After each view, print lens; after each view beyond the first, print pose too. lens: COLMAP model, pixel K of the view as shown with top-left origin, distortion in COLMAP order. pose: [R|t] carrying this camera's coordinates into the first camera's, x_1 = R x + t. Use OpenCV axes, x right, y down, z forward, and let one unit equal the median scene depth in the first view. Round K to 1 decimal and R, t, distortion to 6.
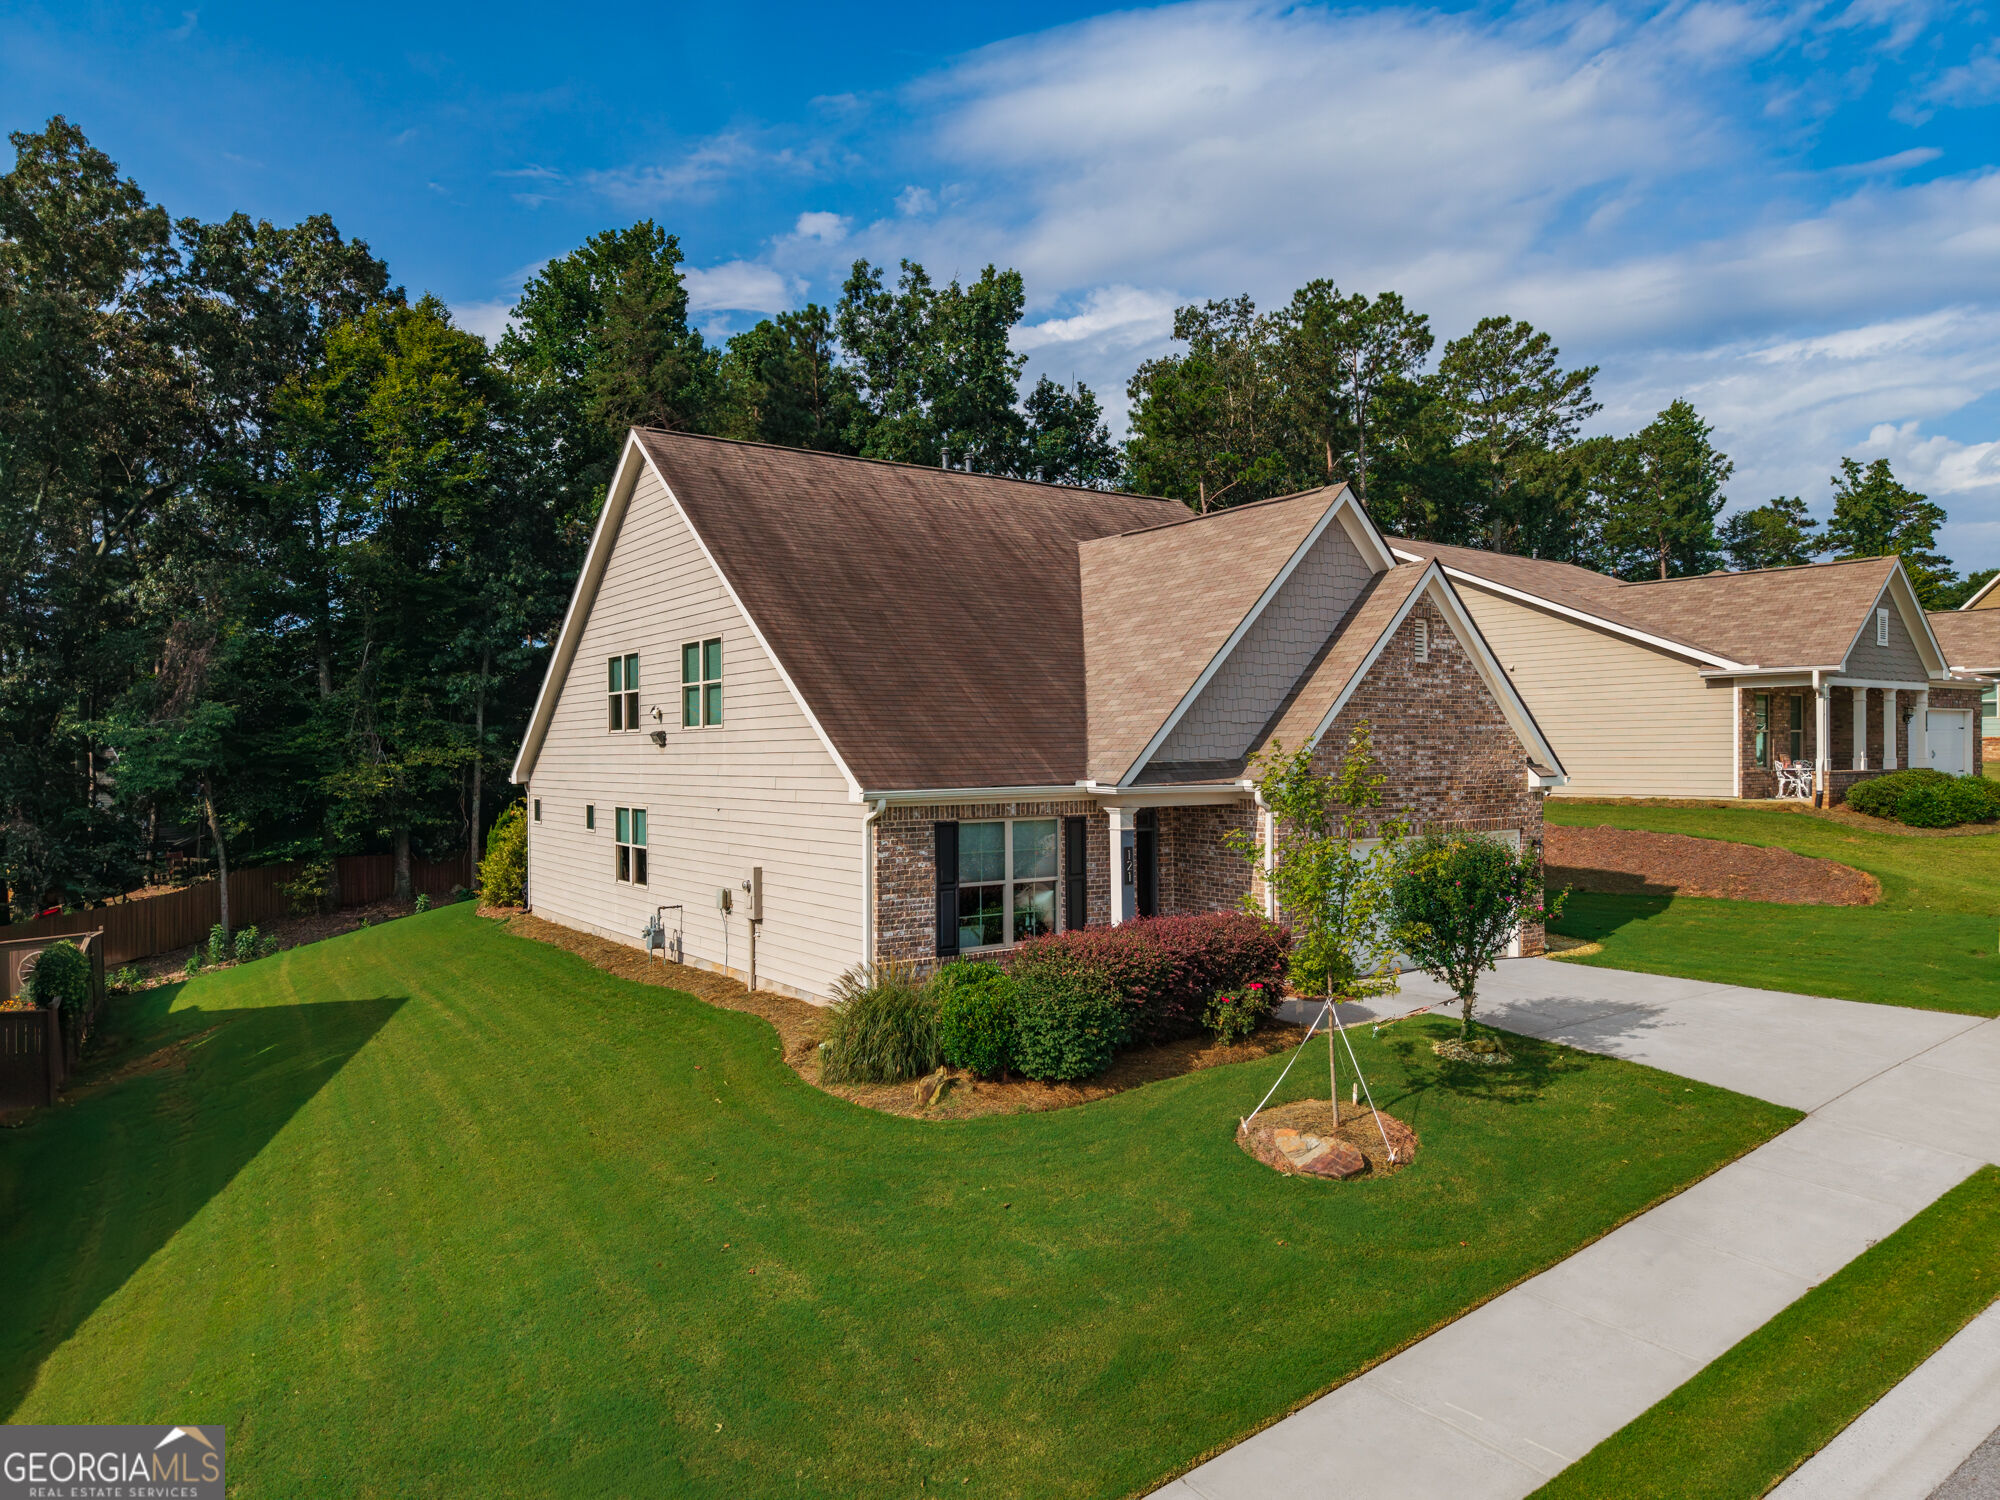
lens RADIAL K [[1331.6, 0, 994.0], [0, 1331.6, 751.6], [0, 0, 1]] dist [0.041814, -0.071220]
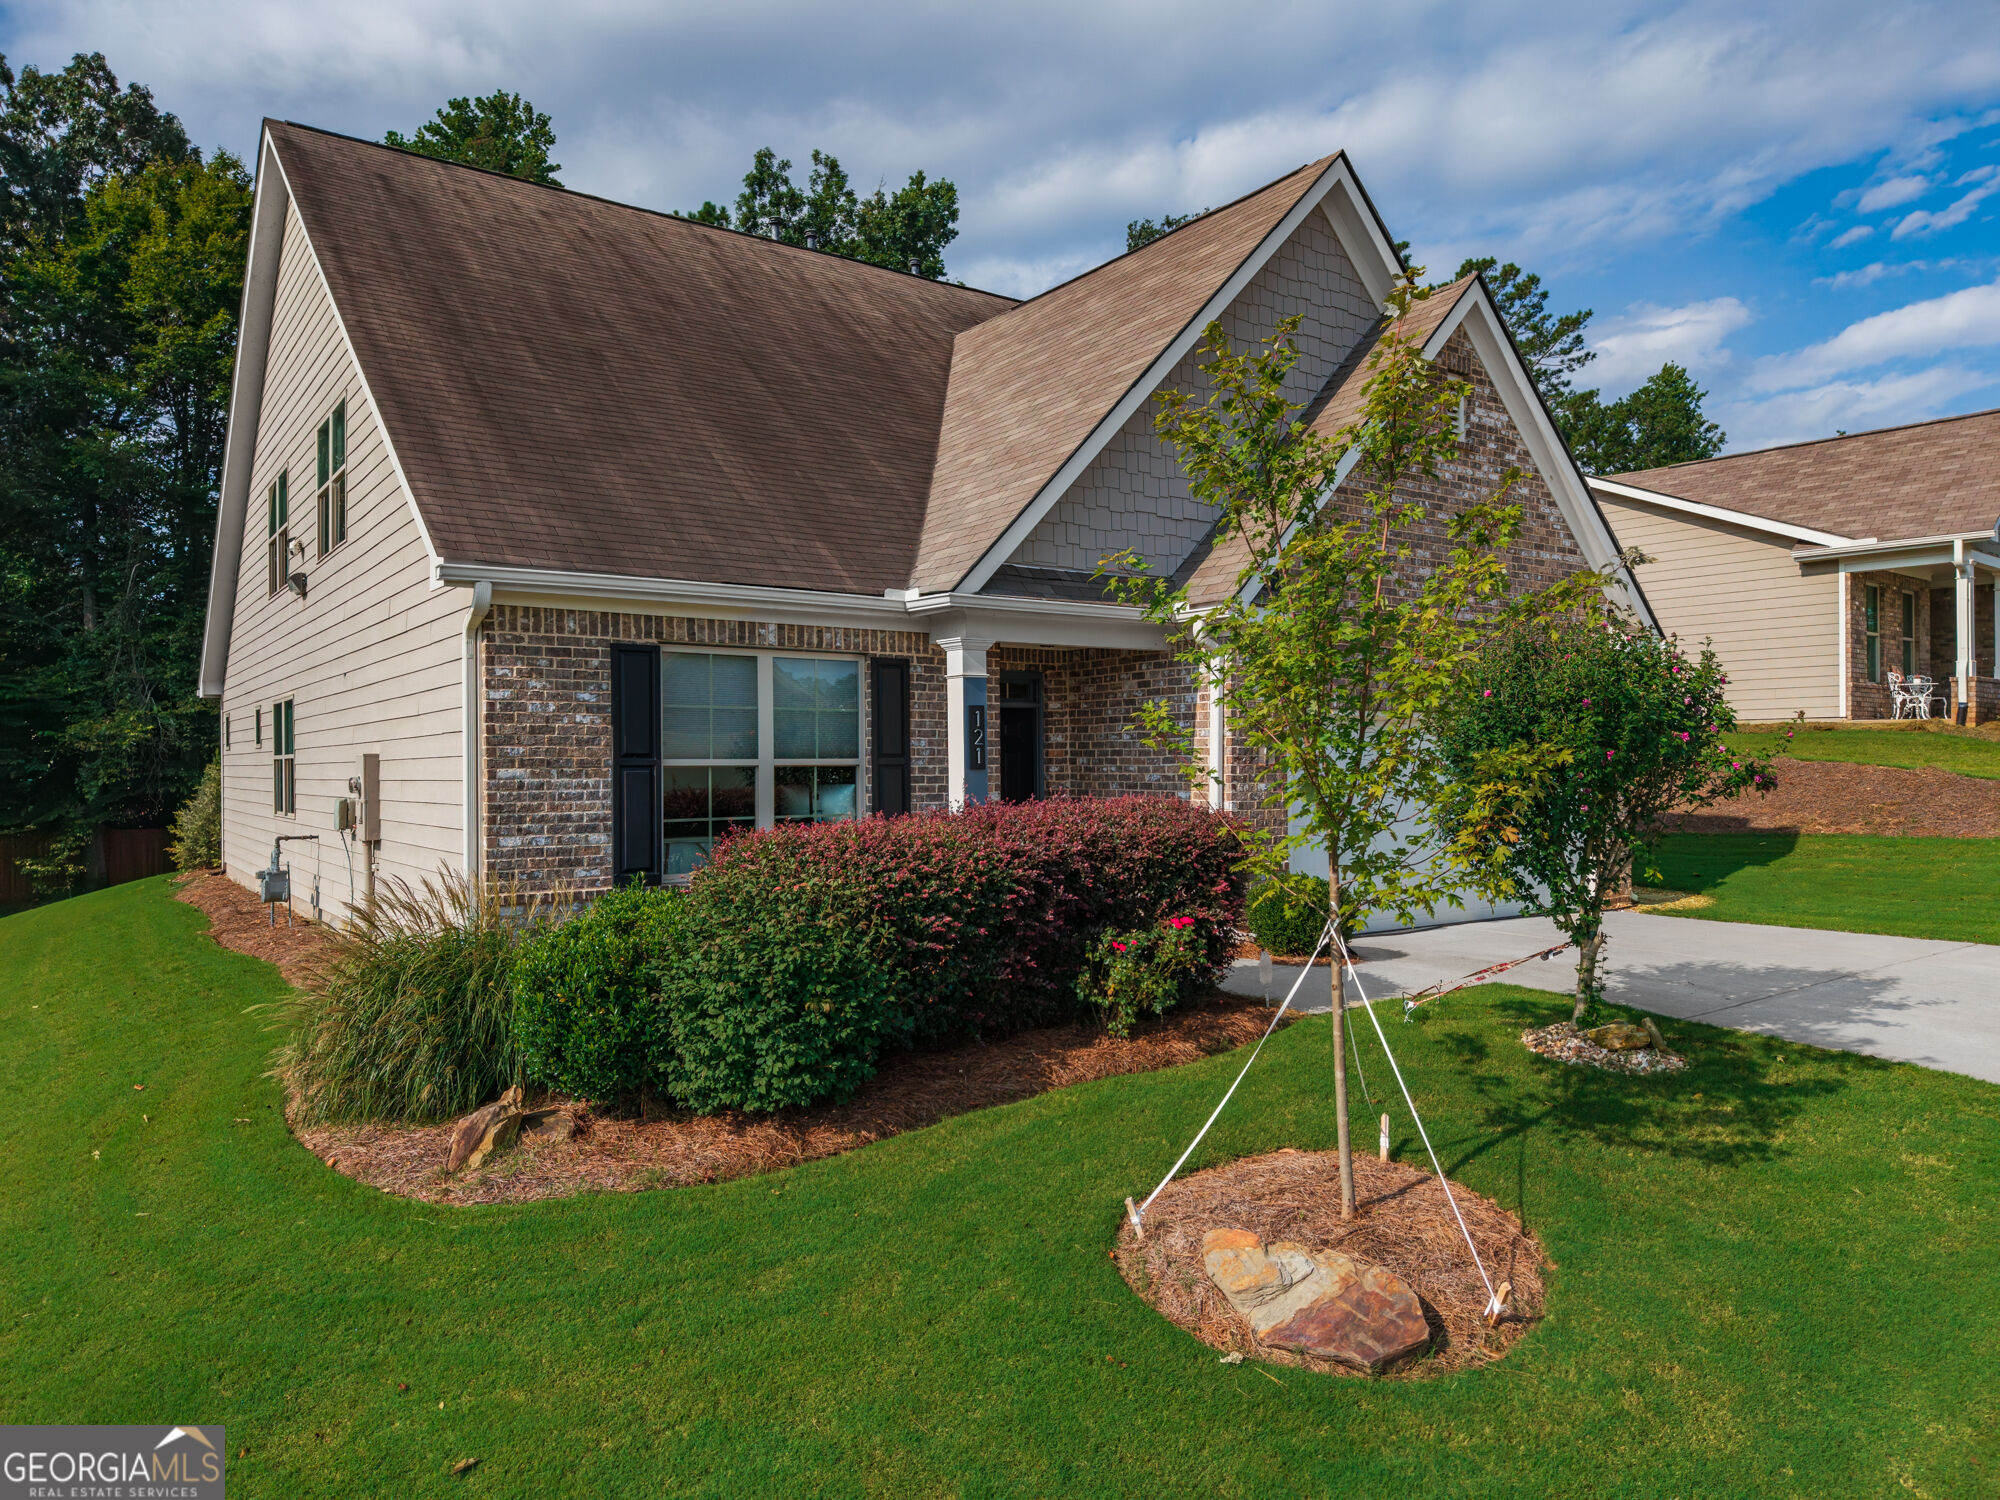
lens RADIAL K [[1338.0, 0, 1000.0], [0, 1338.0, 750.0], [0, 0, 1]] dist [0.008919, -0.003687]
pose [[0.999654, 0.000457, 0.026316, 0.093998], [-0.000182, 0.999946, -0.010437, 0.095408], [-0.026320, 0.010428, 0.999599, 0.405507]]
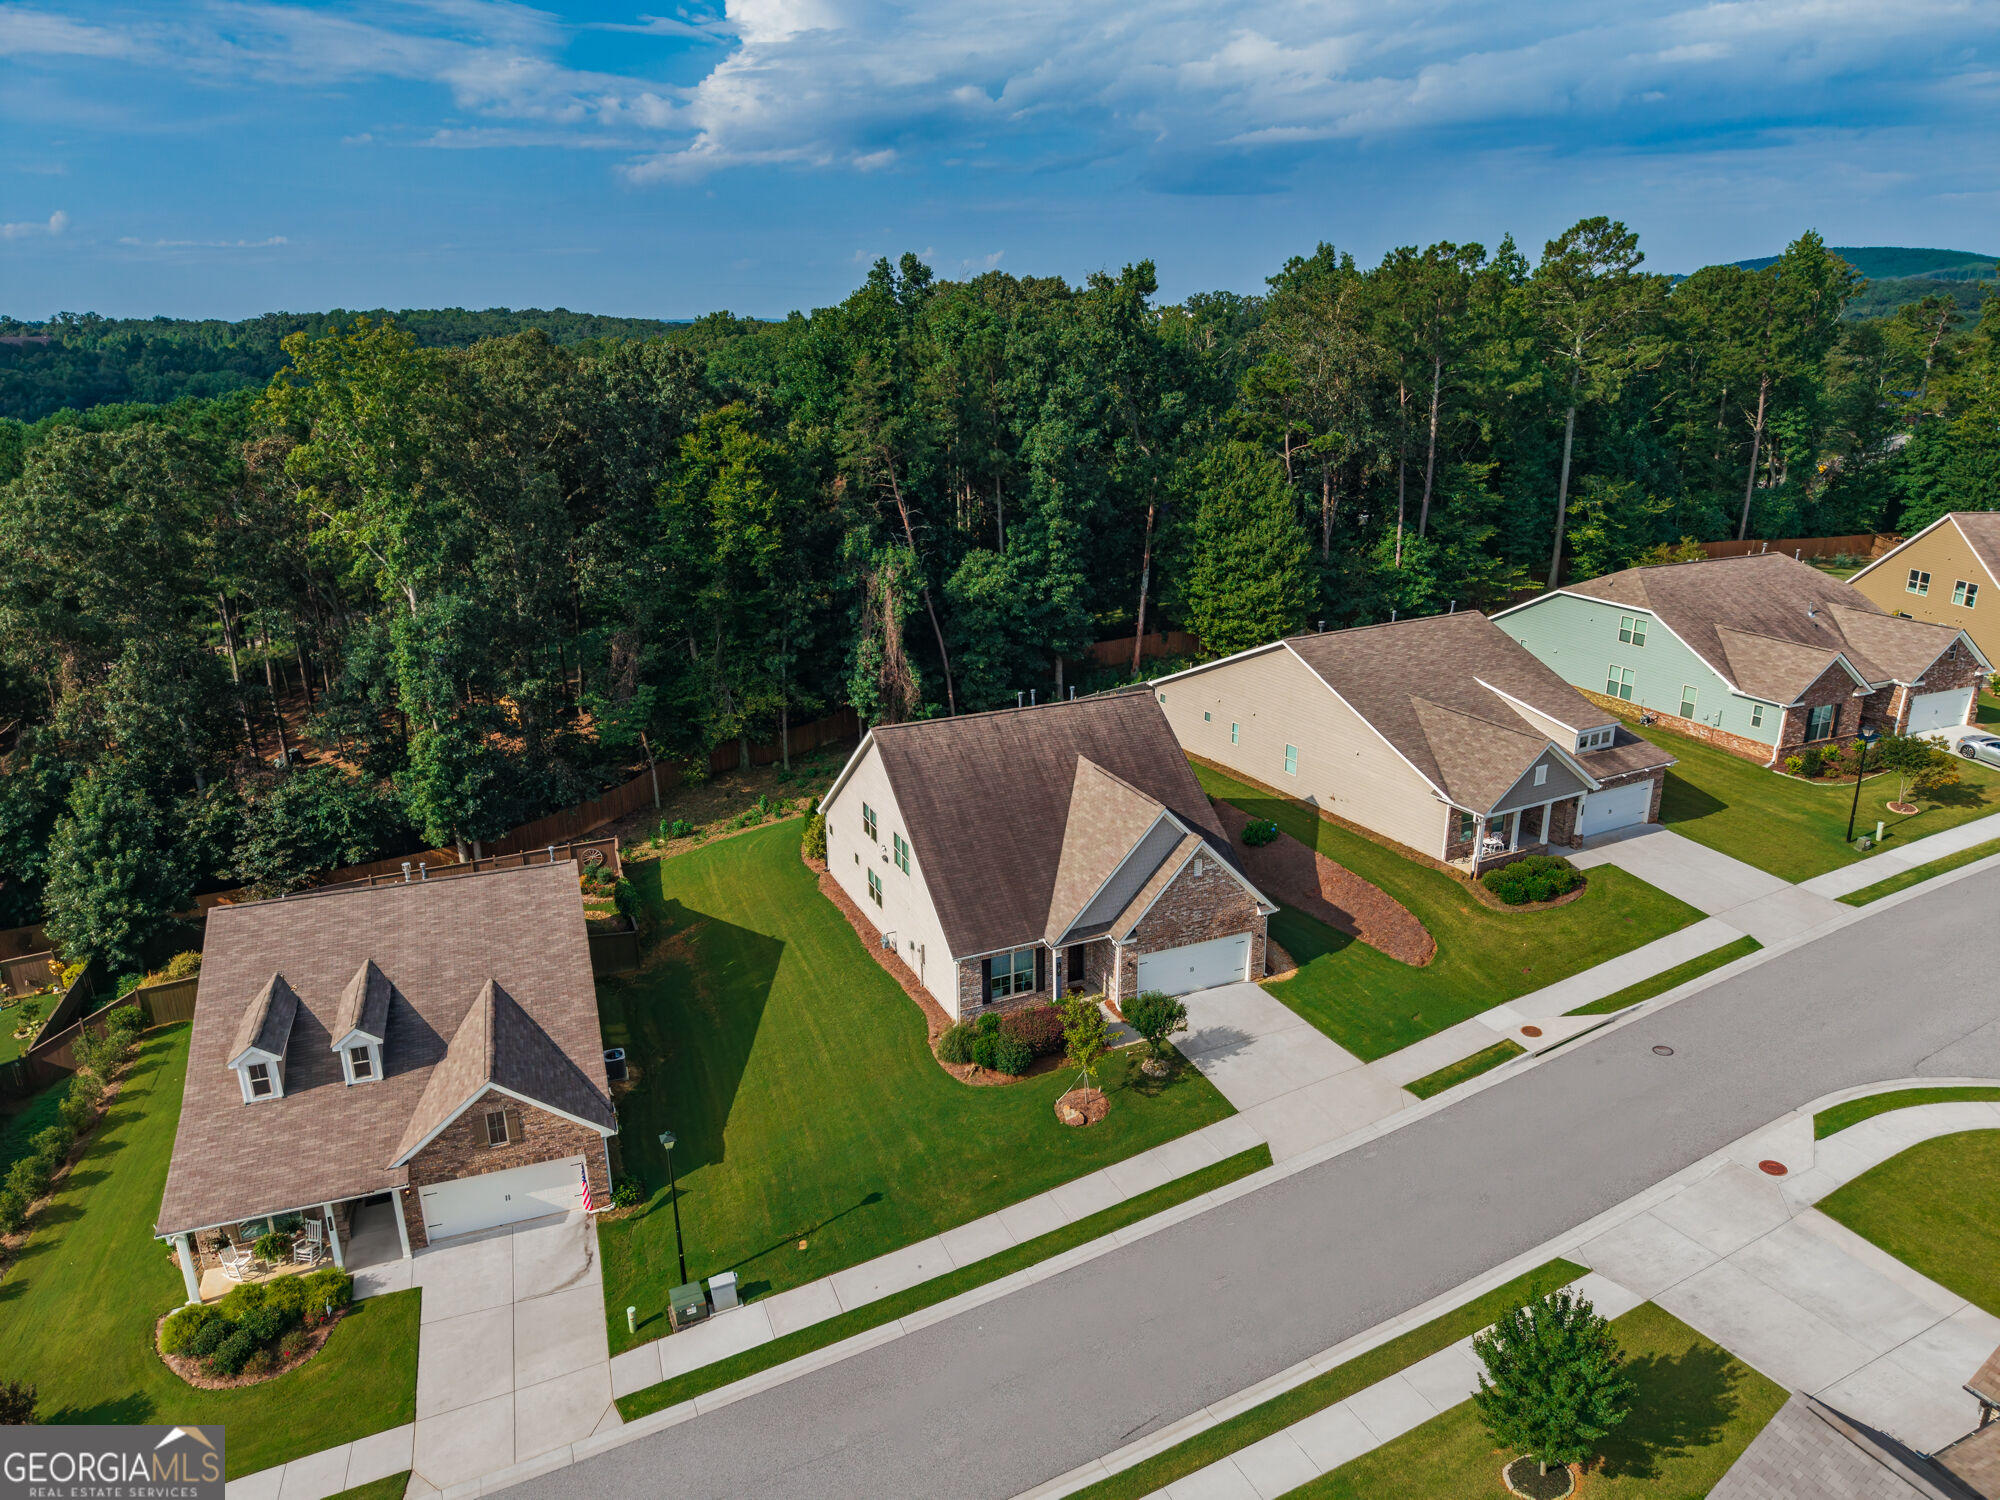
lens RADIAL K [[1331.6, 0, 994.0], [0, 1331.6, 751.6], [0, 0, 1]] dist [0.041814, -0.071220]
pose [[0.984052, 0.048179, -0.171231, 0.393576], [0.007953, 0.949741, 0.312935, -1.112390], [0.177702, -0.309306, 0.934212, -1.303299]]
